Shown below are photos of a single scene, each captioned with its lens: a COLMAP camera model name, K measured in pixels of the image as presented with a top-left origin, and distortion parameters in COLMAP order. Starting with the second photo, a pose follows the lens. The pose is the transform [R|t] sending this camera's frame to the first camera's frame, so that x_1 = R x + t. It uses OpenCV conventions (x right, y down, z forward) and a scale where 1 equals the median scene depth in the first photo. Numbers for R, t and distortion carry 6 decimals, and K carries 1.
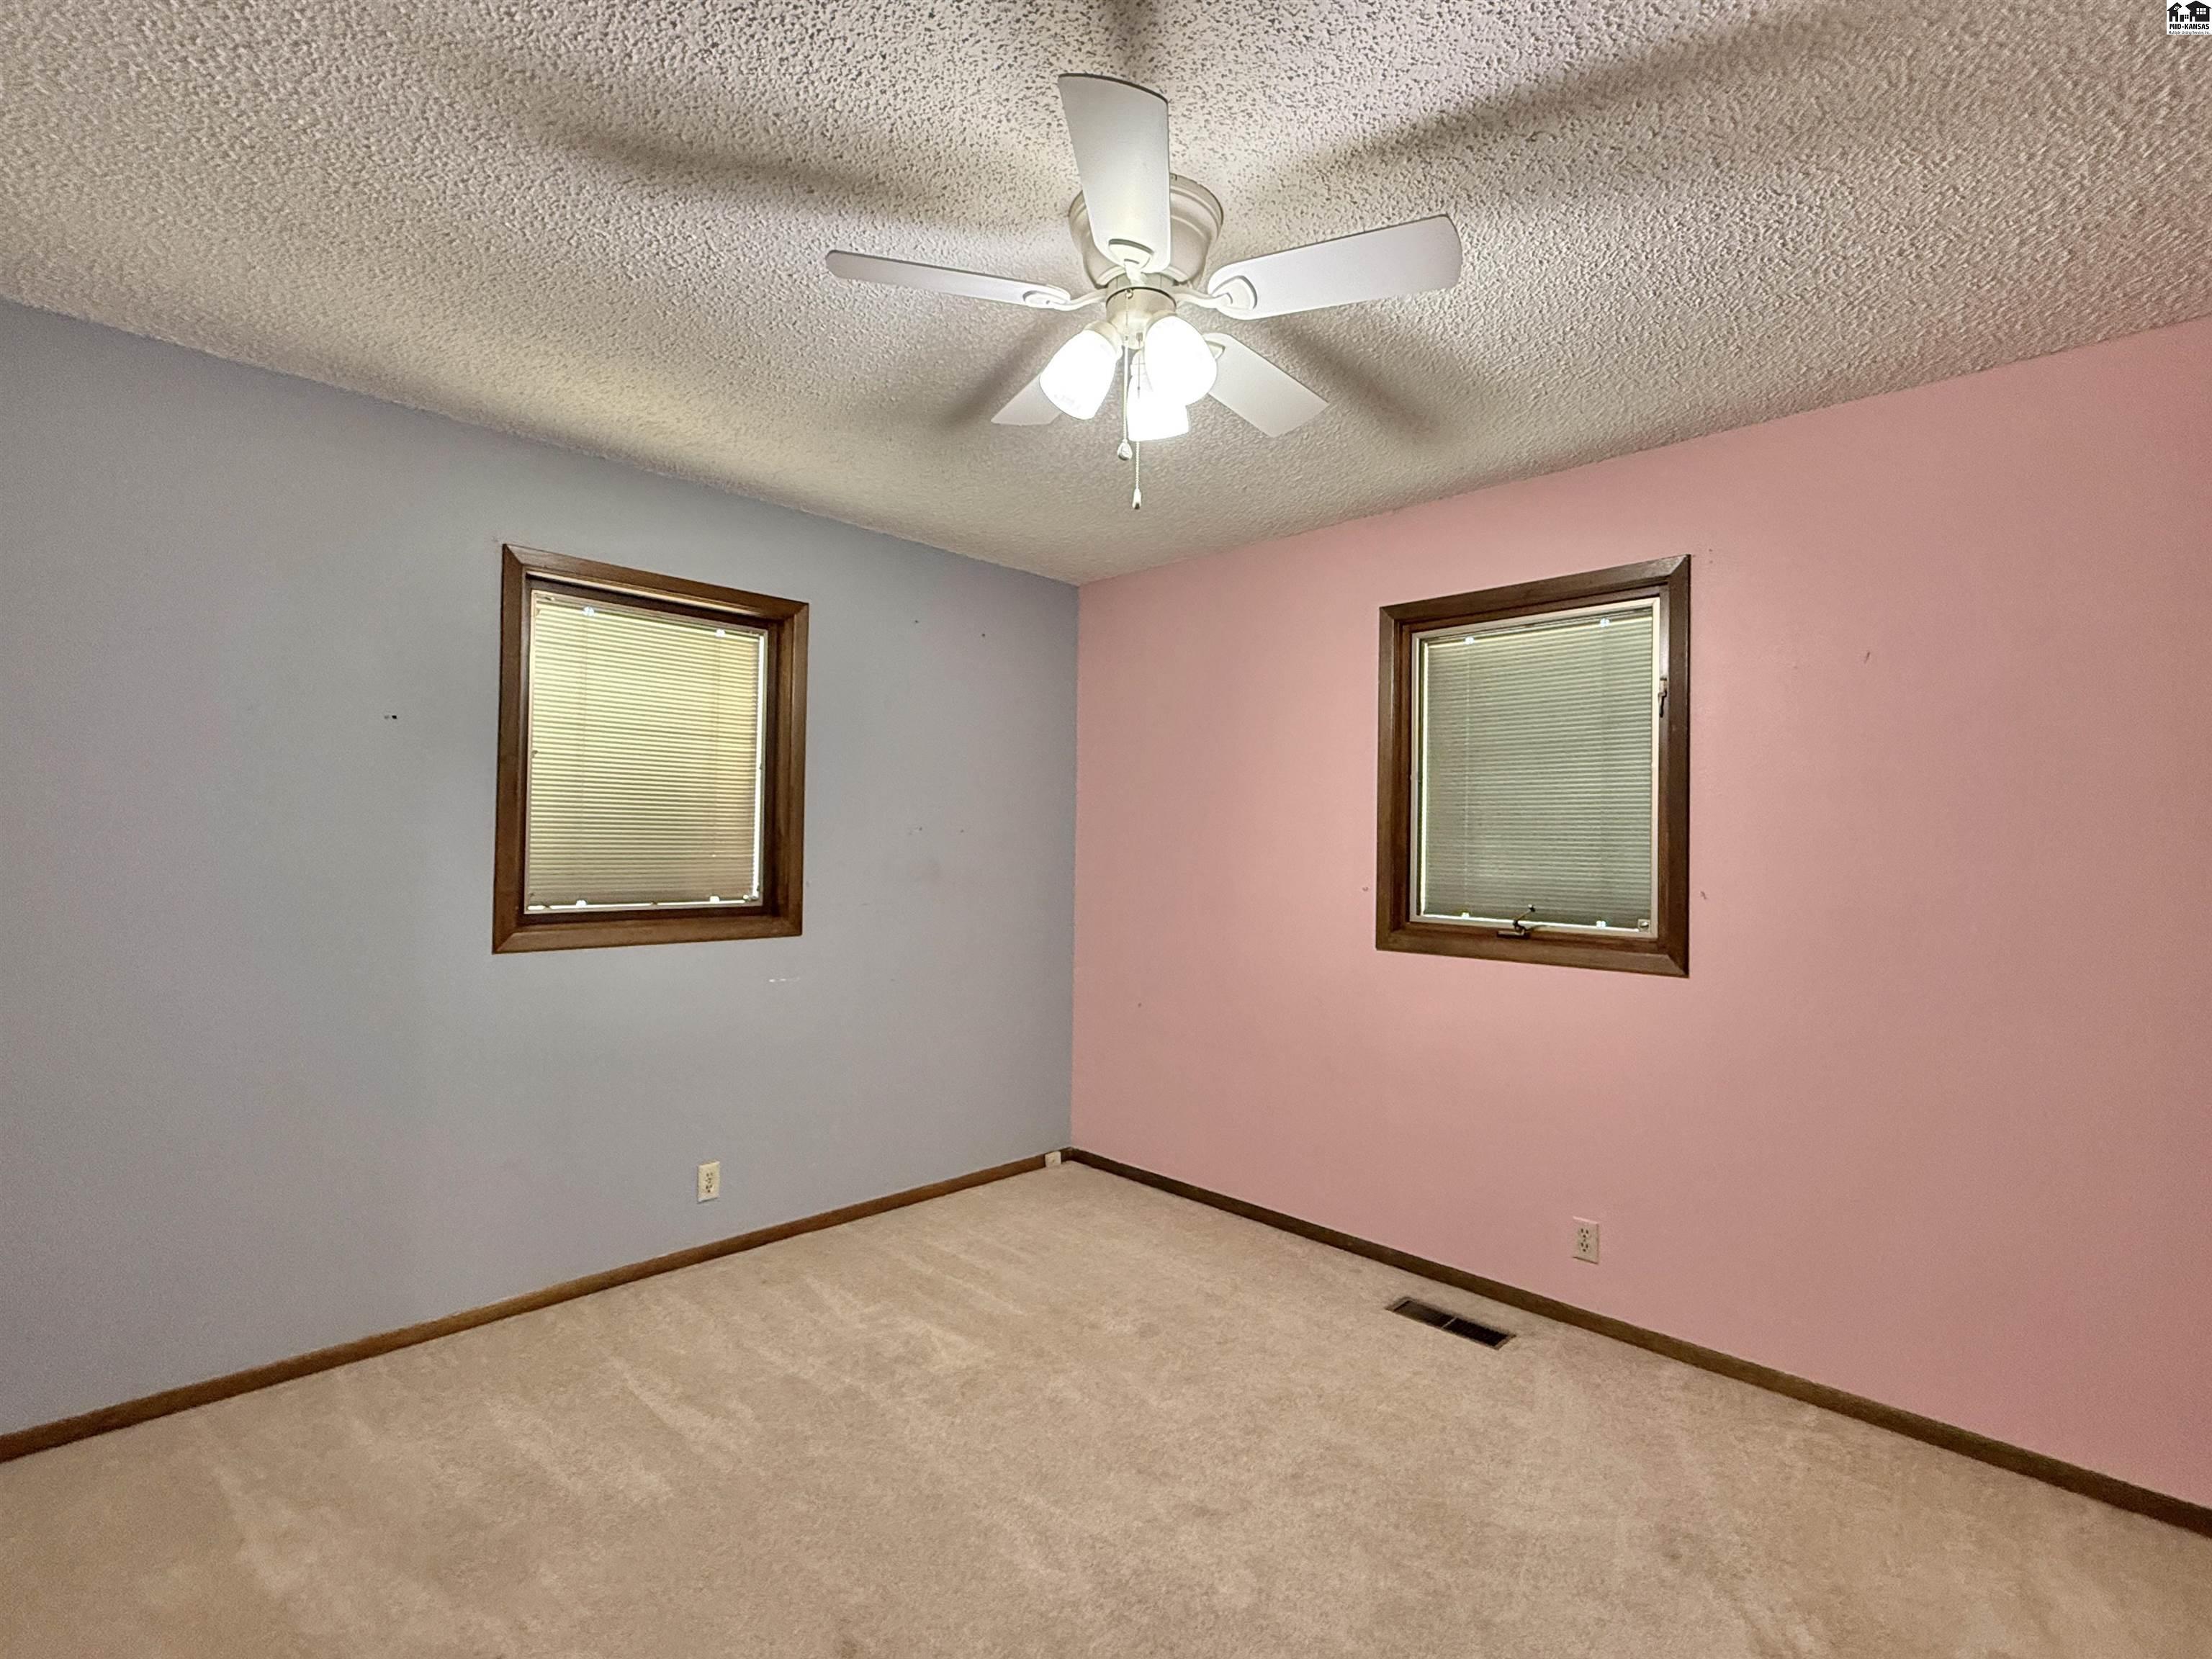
lens RADIAL K [[1024.0, 0, 1100.7], [0, 1024.0, 830.2], [0, 0, 1]] dist [-0.000556, 0.000071]
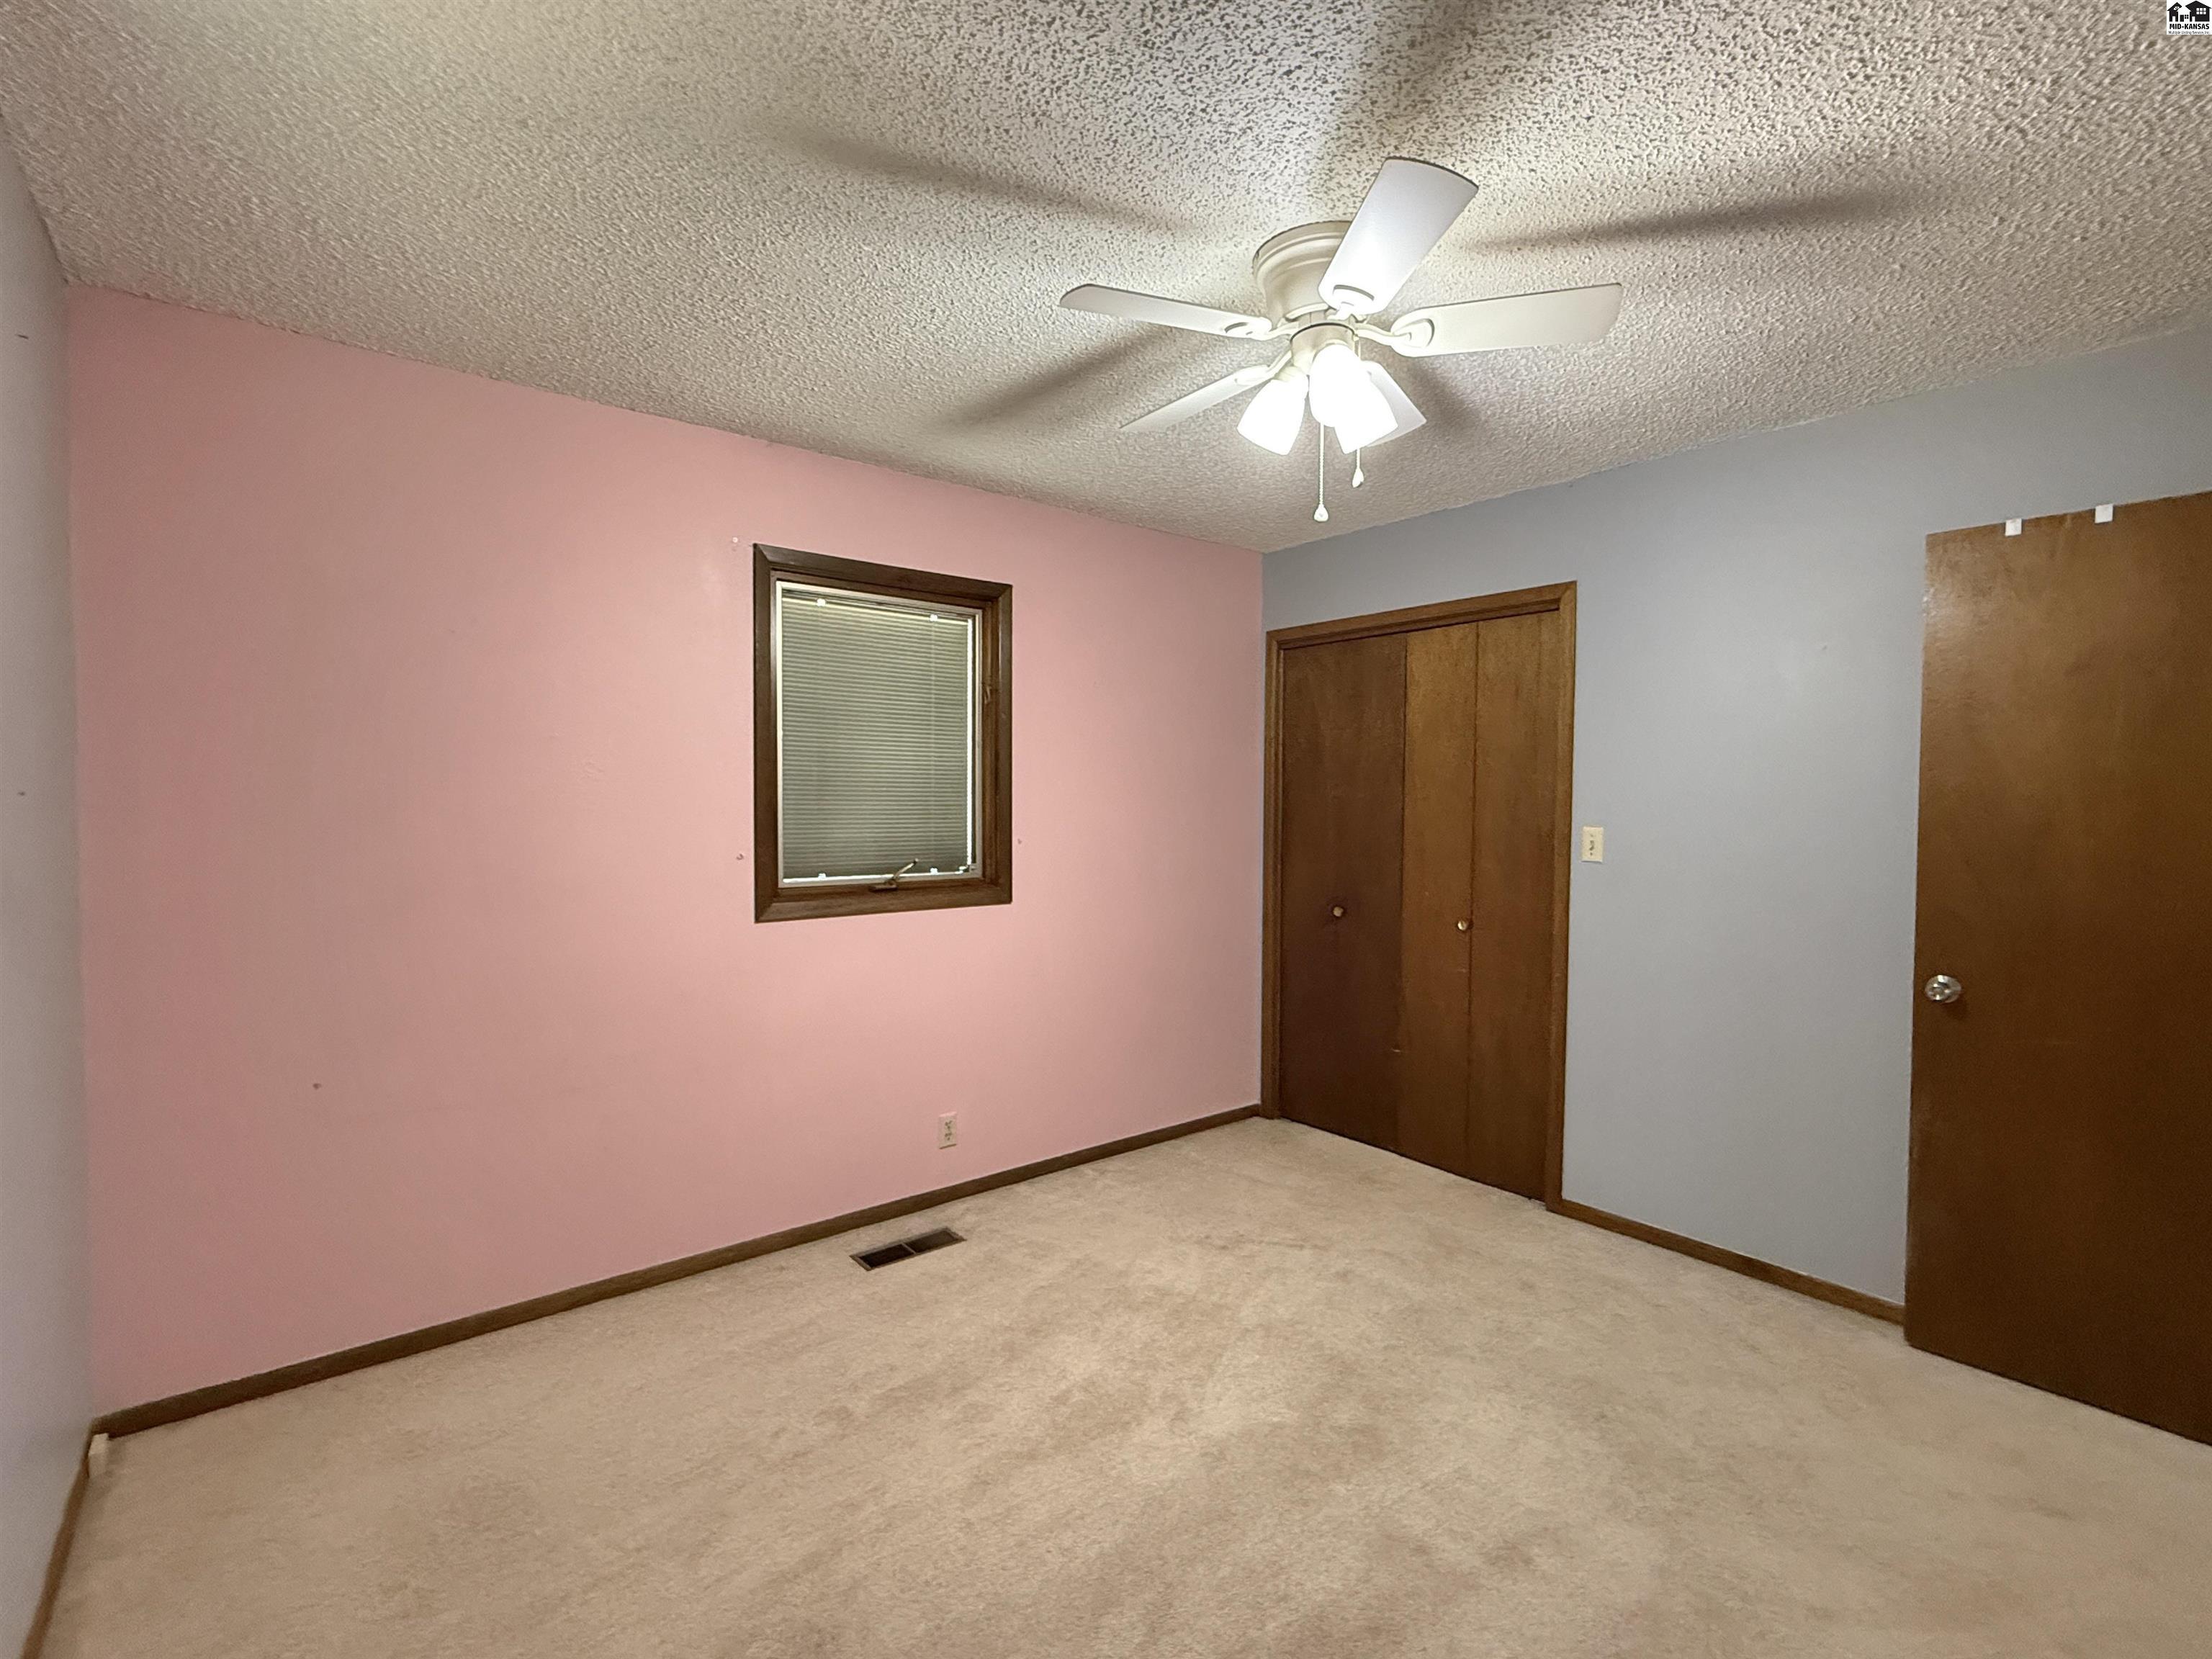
lens RADIAL K [[1024.0, 0, 1101.1], [0, 1024.0, 832.6], [0, 0, 1]] dist [-0.000556, 0.000071]
pose [[0.108829, -0.043843, 0.993093, -0.684573], [-0.012056, 0.998895, 0.045421, -0.010095], [-0.993987, -0.016915, 0.108180, 0.679241]]
